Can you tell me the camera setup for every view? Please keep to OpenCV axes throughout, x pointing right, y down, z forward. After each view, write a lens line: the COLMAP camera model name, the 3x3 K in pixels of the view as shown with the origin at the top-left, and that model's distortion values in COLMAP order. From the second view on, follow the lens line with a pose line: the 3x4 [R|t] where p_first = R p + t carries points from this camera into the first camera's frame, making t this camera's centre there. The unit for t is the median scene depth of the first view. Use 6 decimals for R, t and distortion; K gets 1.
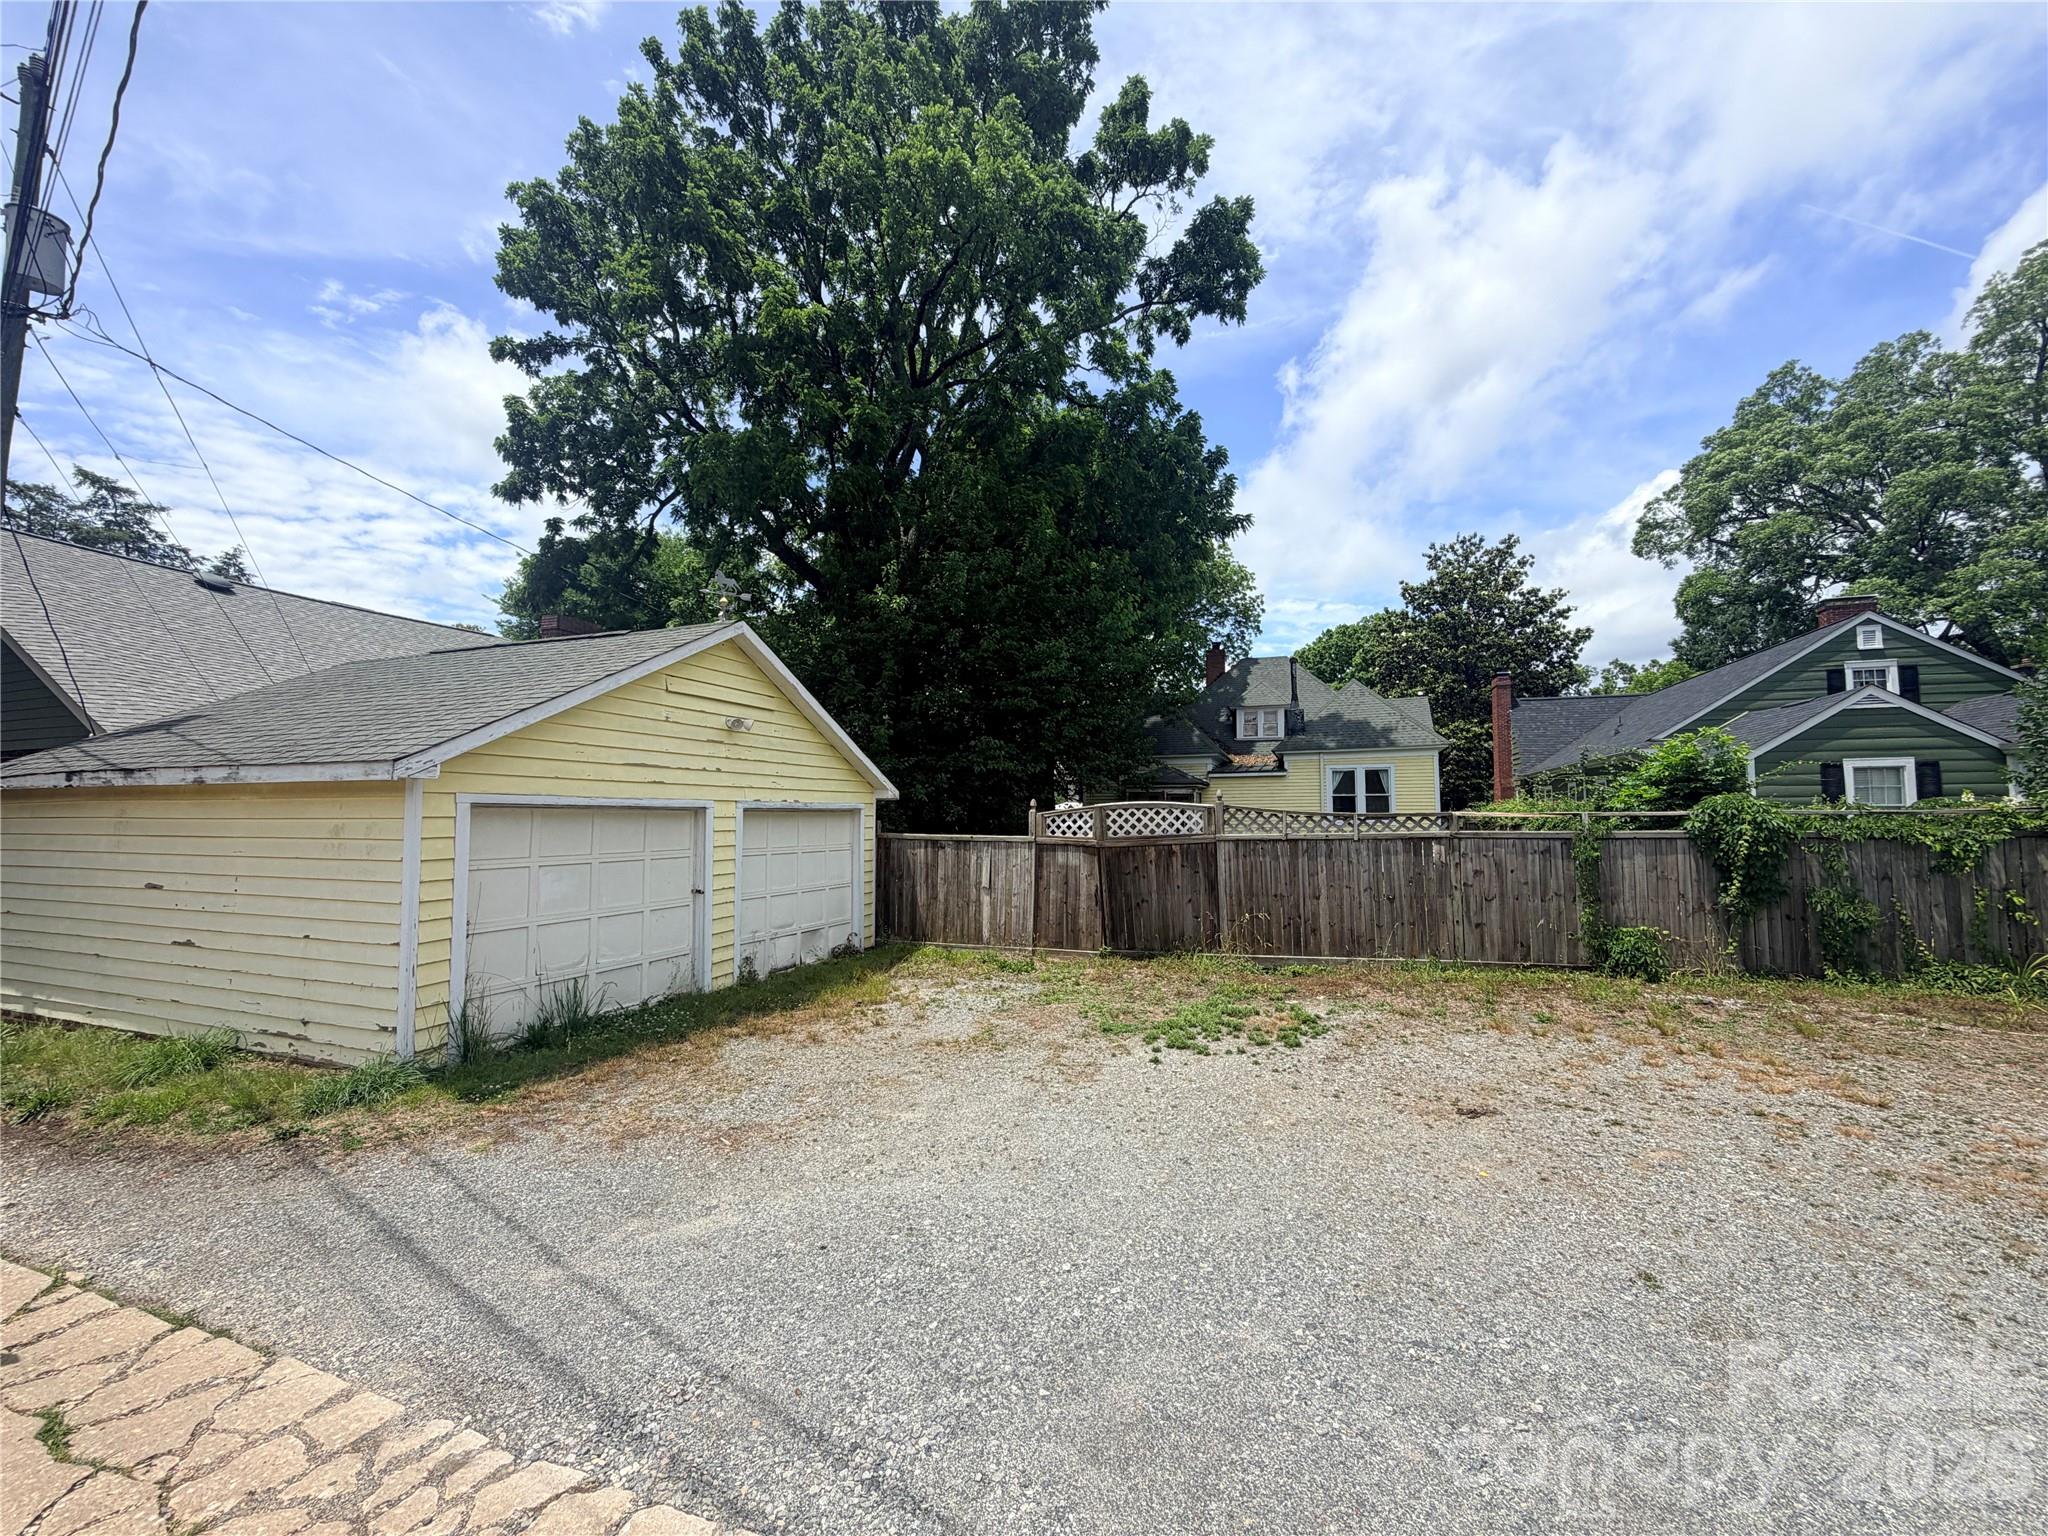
lens RADIAL K [[809.6, 0, 1018.8], [0, 809.6, 772.3], [0, 0, 1]] dist [-0.001517, -0.000064]
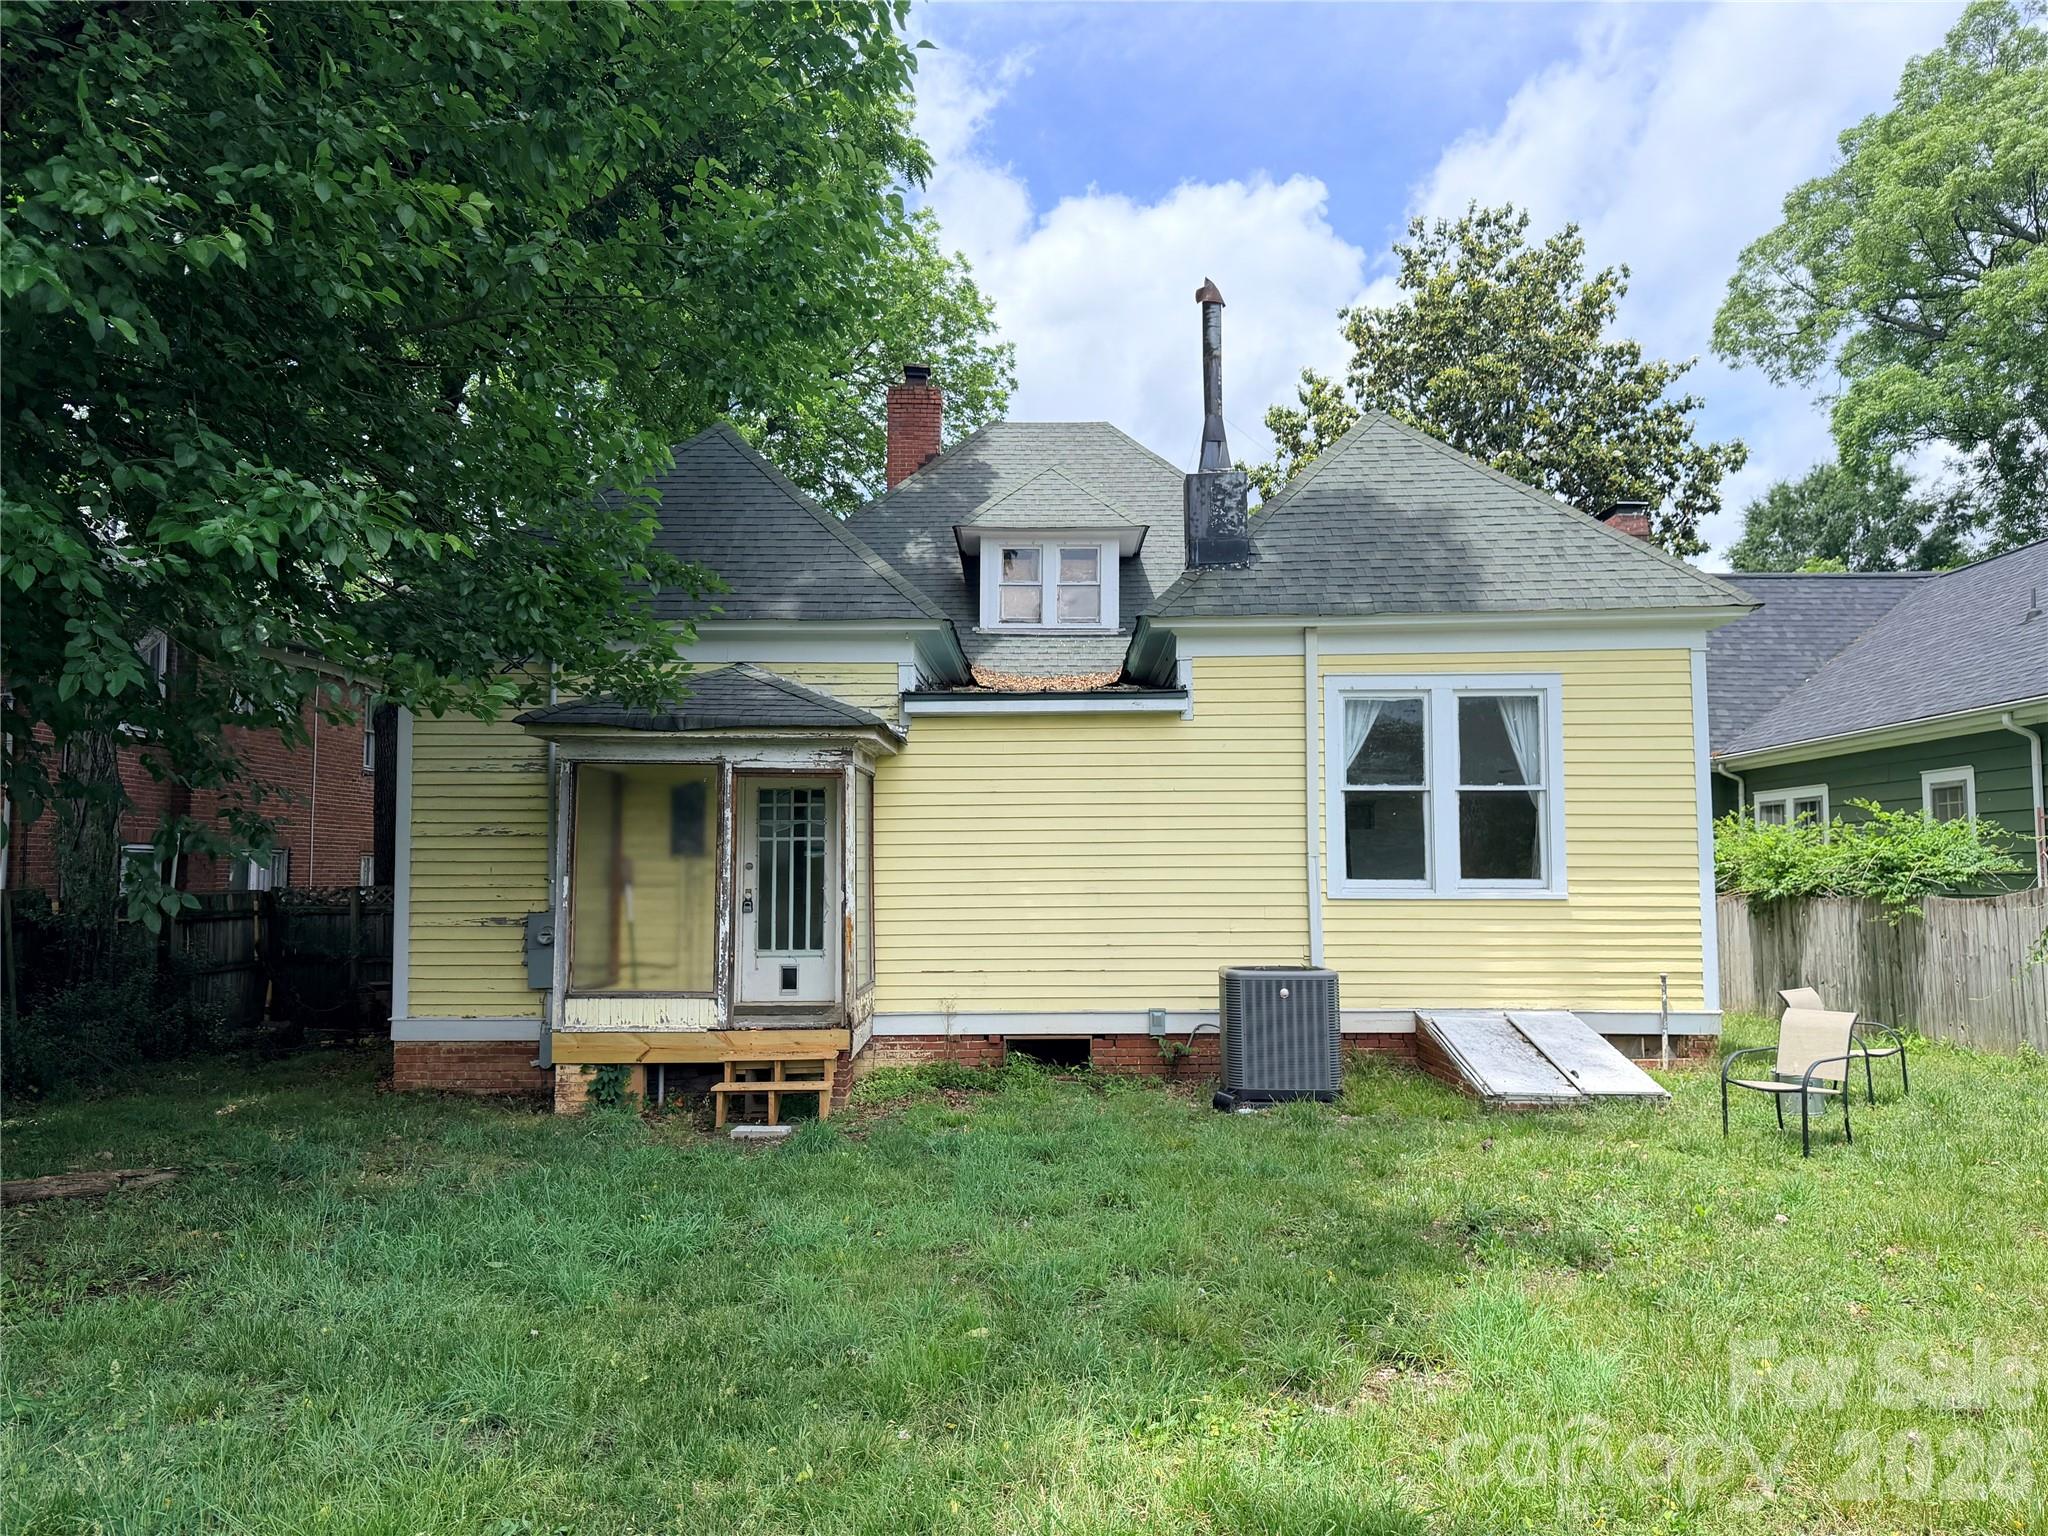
lens RADIAL K [[1446.4, 0, 1024.8], [0, 1446.4, 760.4], [0, 0, 1]] dist [0.072221, -0.123123]
pose [[0.942491, 0.026431, 0.333184, 0.170408], [-0.016002, 0.999294, -0.034006, 0.051901], [-0.333847, 0.026719, 0.942248, 0.799639]]
